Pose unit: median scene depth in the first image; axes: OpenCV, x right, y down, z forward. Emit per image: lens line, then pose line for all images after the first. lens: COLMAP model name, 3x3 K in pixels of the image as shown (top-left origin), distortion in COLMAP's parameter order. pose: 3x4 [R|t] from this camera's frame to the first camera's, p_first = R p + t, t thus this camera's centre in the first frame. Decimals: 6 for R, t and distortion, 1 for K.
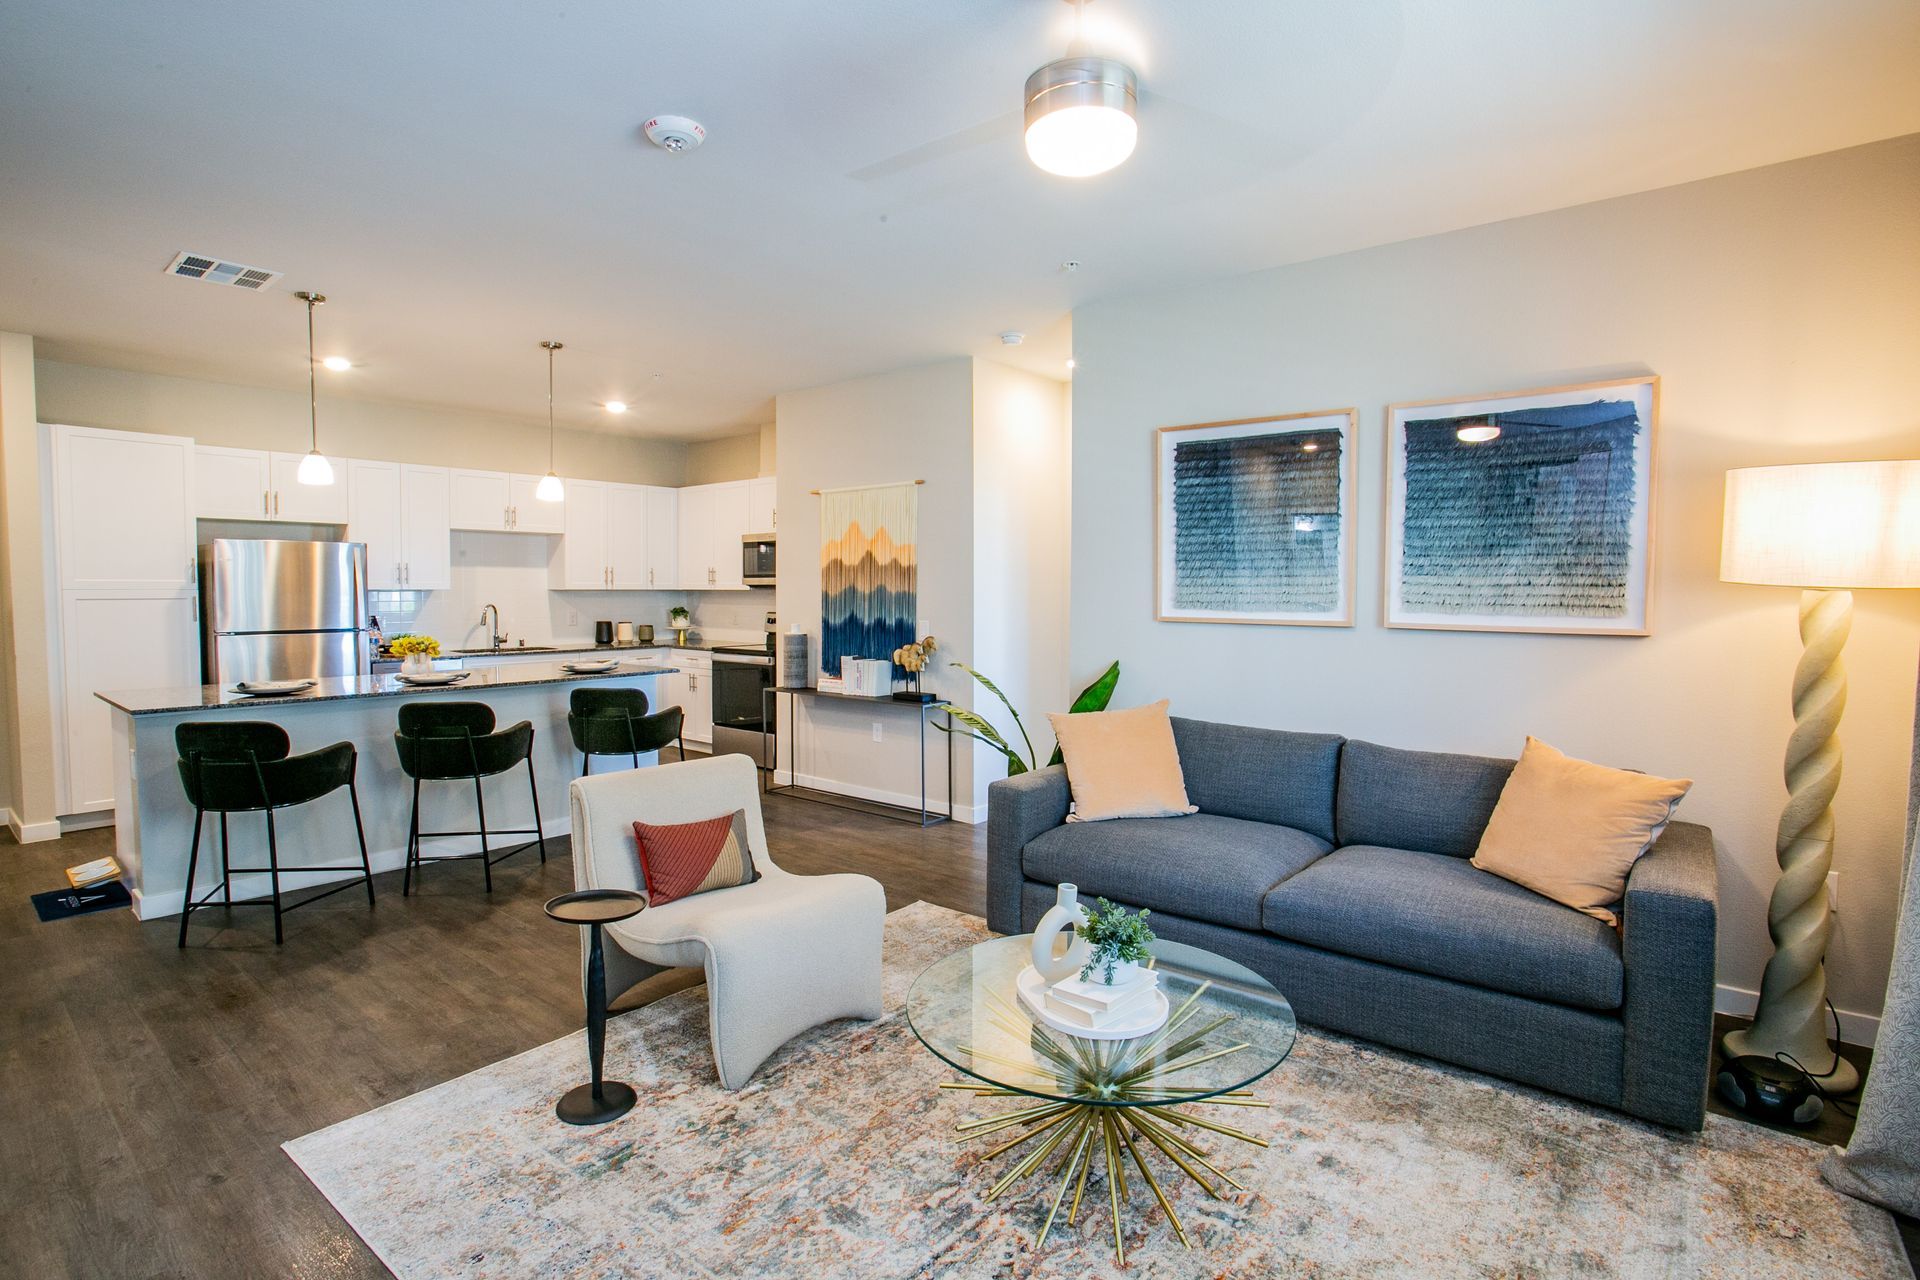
lens RADIAL K [[956.7, 0, 960.0], [0, 956.7, 640.0], [0, 0, 1]] dist [-0.039783, 0.000110]
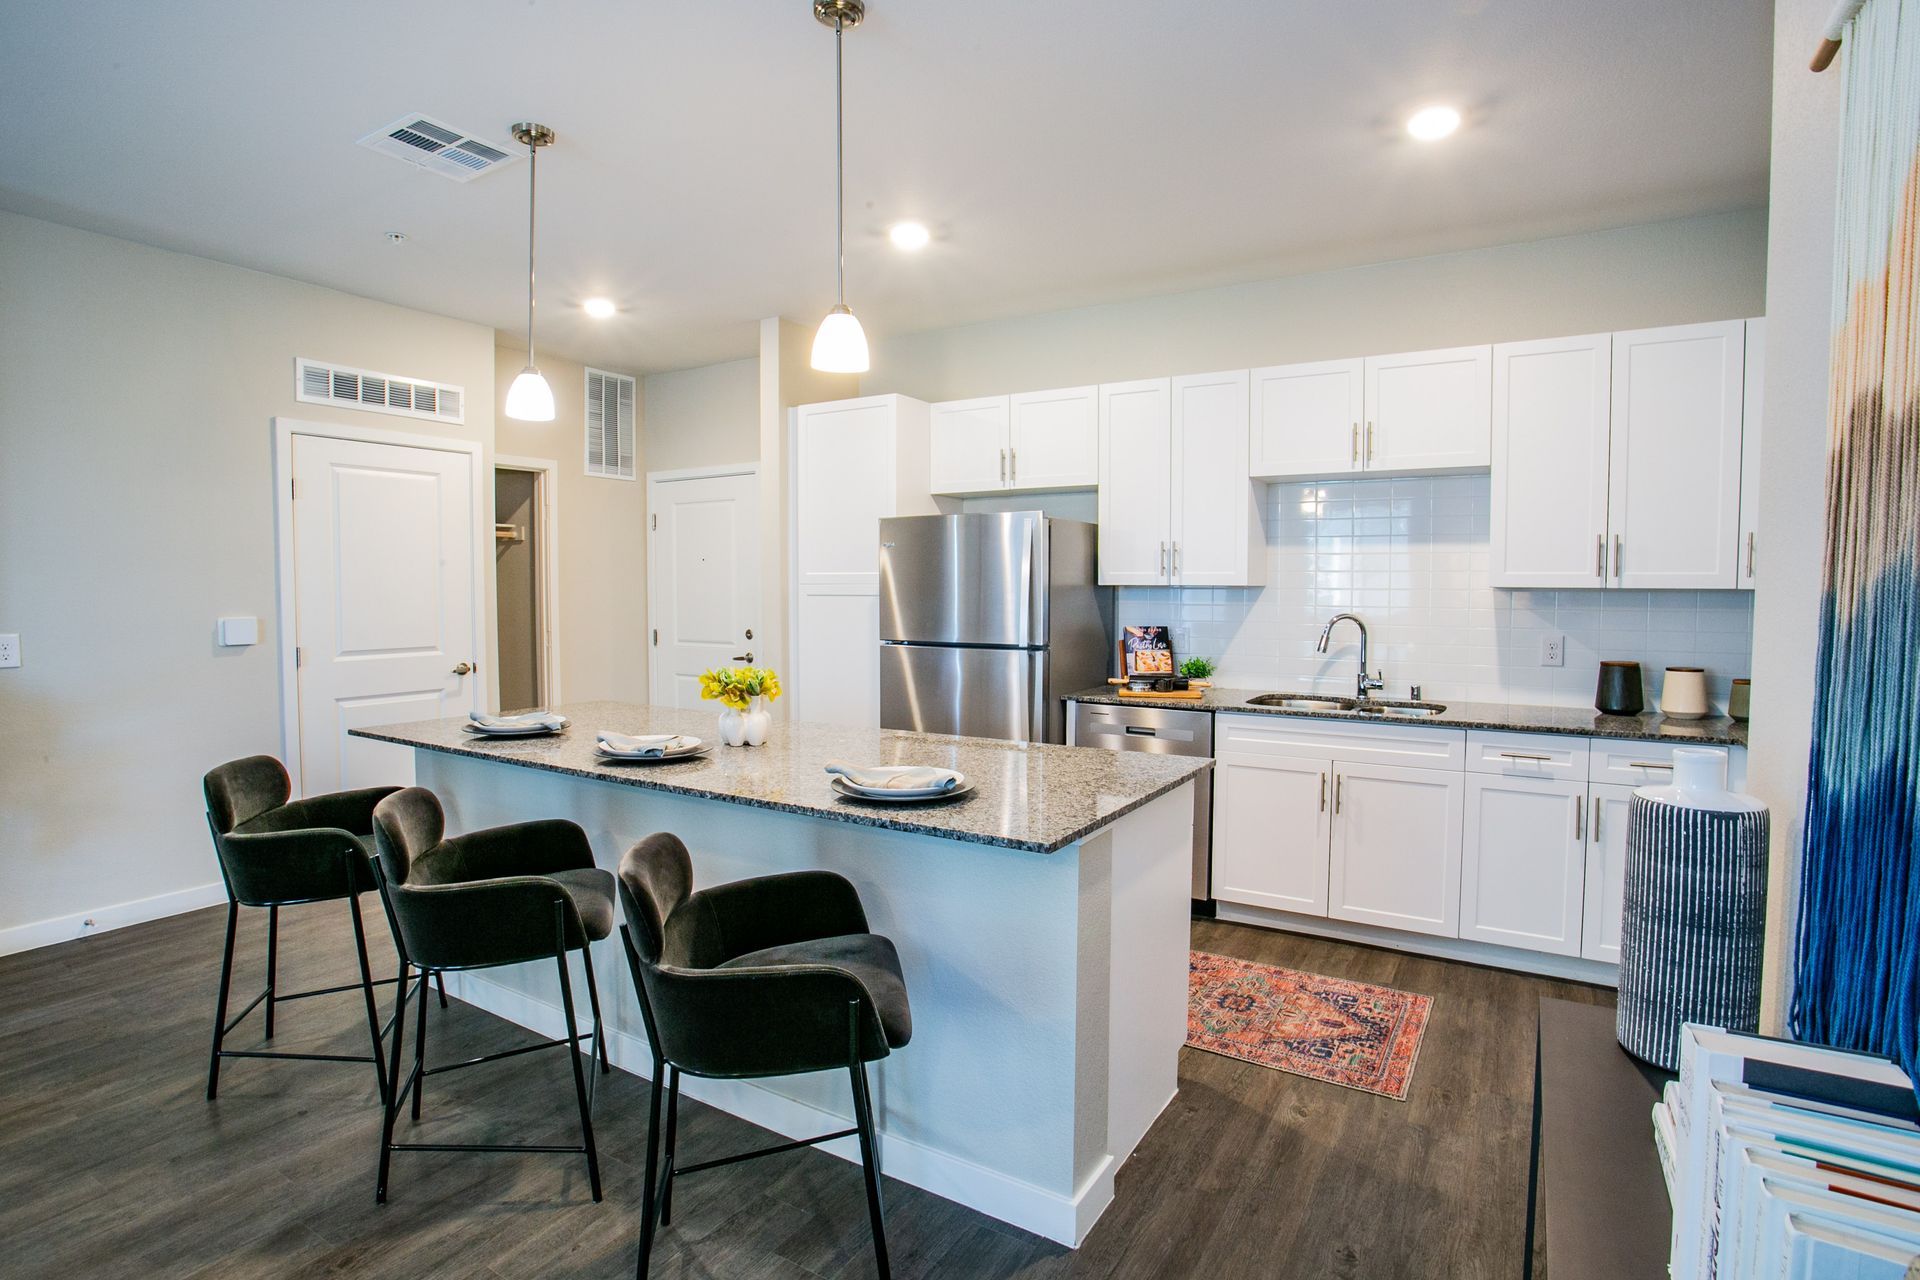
lens RADIAL K [[956.7, 0, 960.0], [0, 956.7, 640.0], [0, 0, 1]] dist [-0.039783, 0.000110]
pose [[0.145408, 0.056390, -0.987763, -0.000835], [-0.060276, 0.997025, 0.048046, -0.034811], [0.987534, 0.052552, 0.148375, 0.691260]]
